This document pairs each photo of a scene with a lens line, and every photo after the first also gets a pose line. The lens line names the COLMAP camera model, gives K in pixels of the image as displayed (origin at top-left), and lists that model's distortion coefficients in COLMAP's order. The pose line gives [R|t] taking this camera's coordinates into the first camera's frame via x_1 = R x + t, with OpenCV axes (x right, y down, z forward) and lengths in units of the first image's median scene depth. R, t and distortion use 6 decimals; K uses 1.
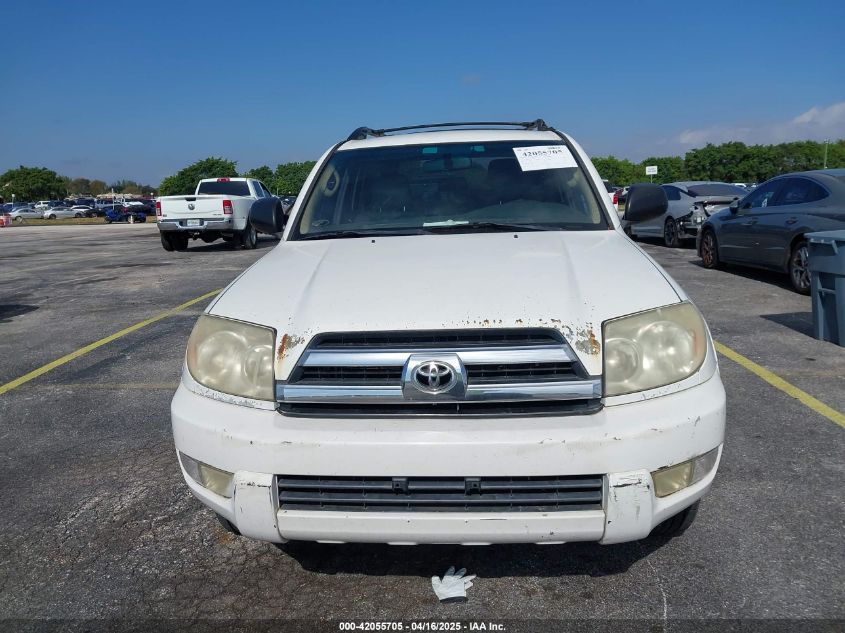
lens RADIAL K [[658.4, 0, 422.5], [0, 658.4, 316.5], [0, 0, 1]] dist [-0.004660, -0.005606]
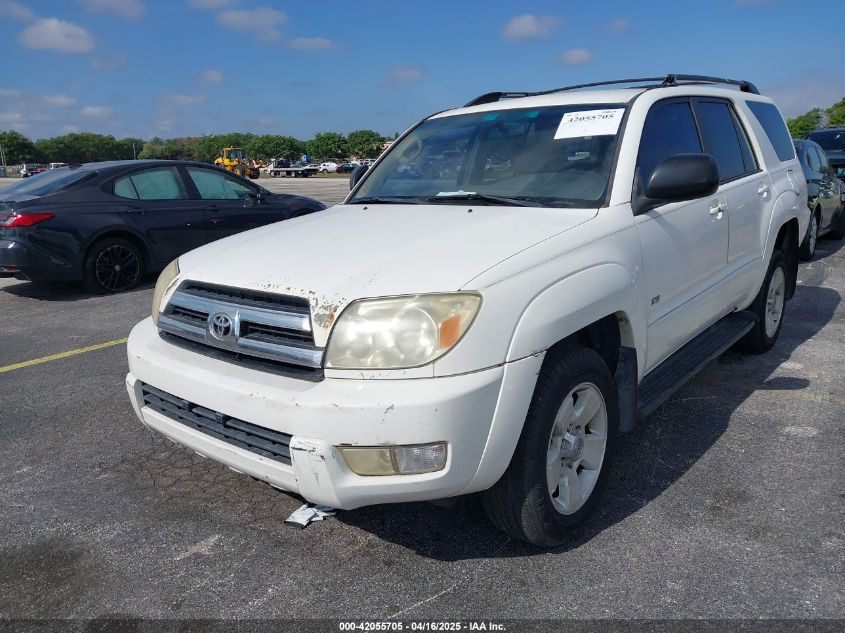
lens RADIAL K [[675.2, 0, 422.5], [0, 675.2, 316.5], [0, 0, 1]] dist [0.002403, -0.001810]
pose [[0.810116, 0.138471, -0.569682, 0.990745], [-0.101488, 0.990160, 0.096353, -0.080287], [0.577418, -0.020242, 0.816198, 0.197090]]
